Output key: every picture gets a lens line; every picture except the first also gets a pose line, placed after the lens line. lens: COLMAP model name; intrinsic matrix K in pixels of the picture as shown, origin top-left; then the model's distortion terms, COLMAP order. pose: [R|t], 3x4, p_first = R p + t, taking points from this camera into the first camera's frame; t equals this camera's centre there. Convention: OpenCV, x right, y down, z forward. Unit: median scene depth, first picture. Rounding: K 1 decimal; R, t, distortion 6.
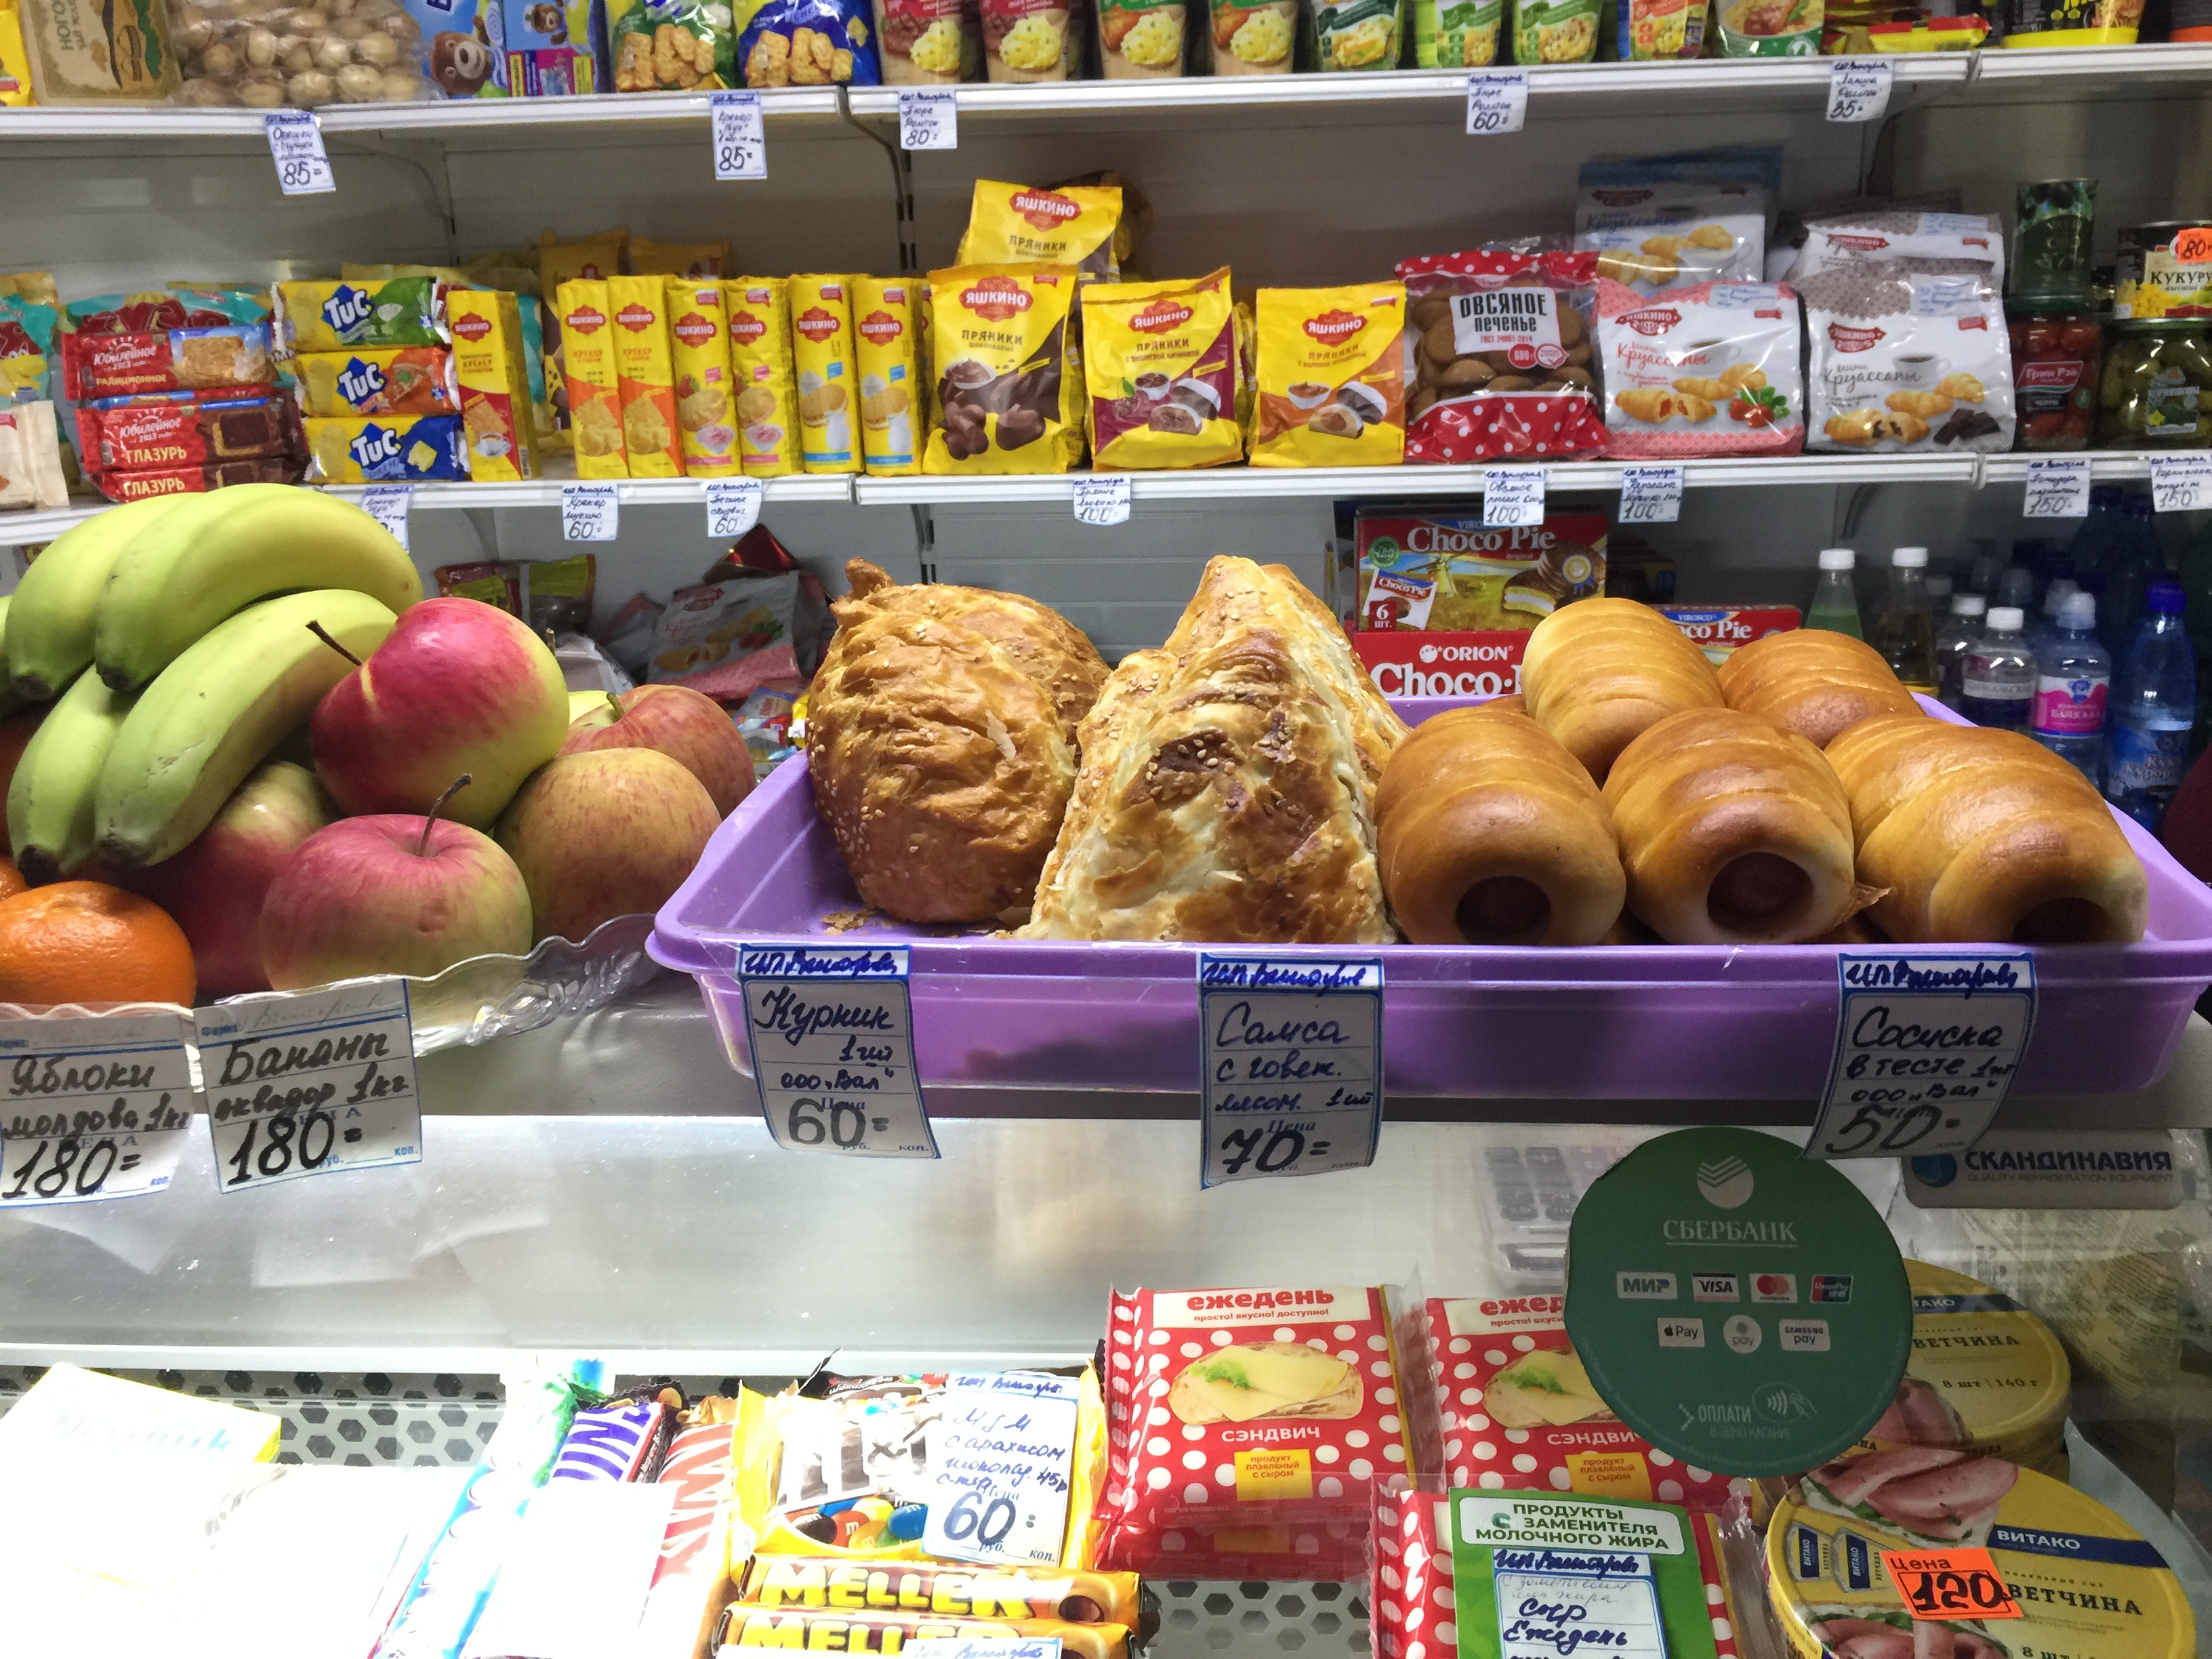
lens RADIAL K [[1880.1, 0, 1106.0], [0, 1880.1, 829.5], [0, 0, 1]] dist [0.069621, -0.115807]
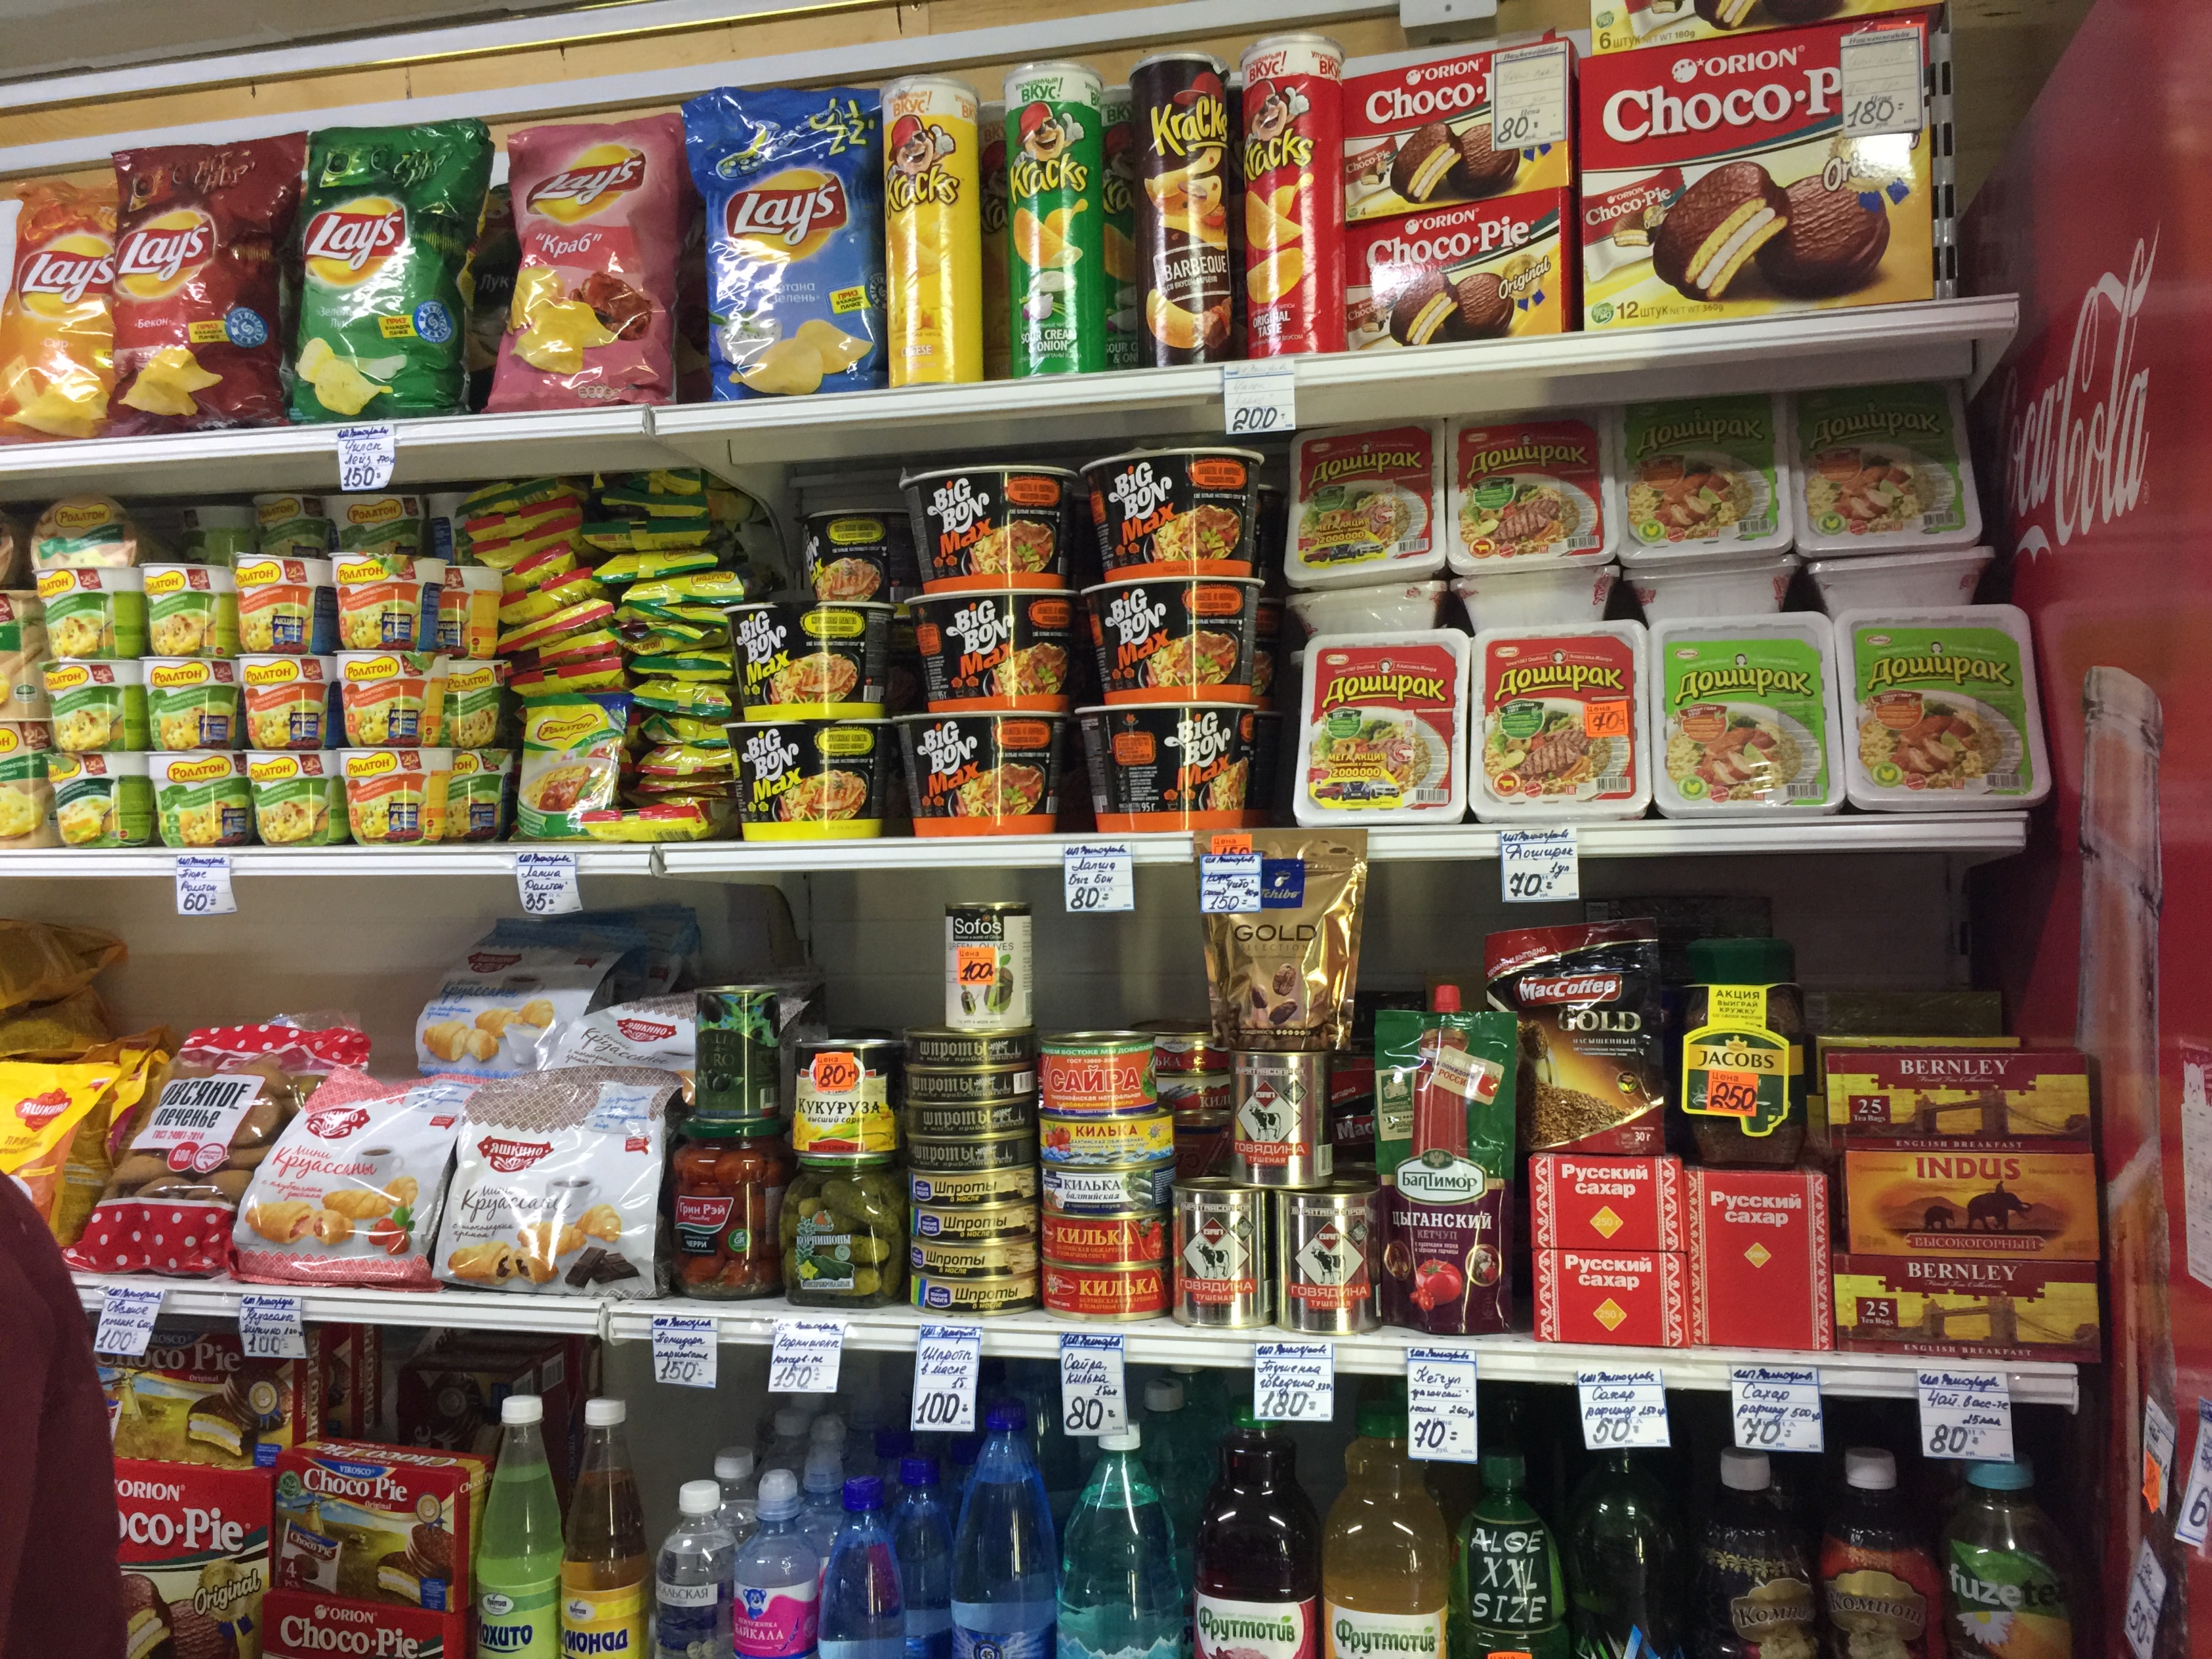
lens RADIAL K [[1880.1, 0, 1106.0], [0, 1880.1, 829.5], [0, 0, 1]] dist [0.069621, -0.115807]
pose [[0.988168, 0.014630, -0.152677, 0.798979], [-0.056805, 0.959560, -0.275712, -0.178852], [0.142469, 0.281123, 0.949038, 0.170307]]
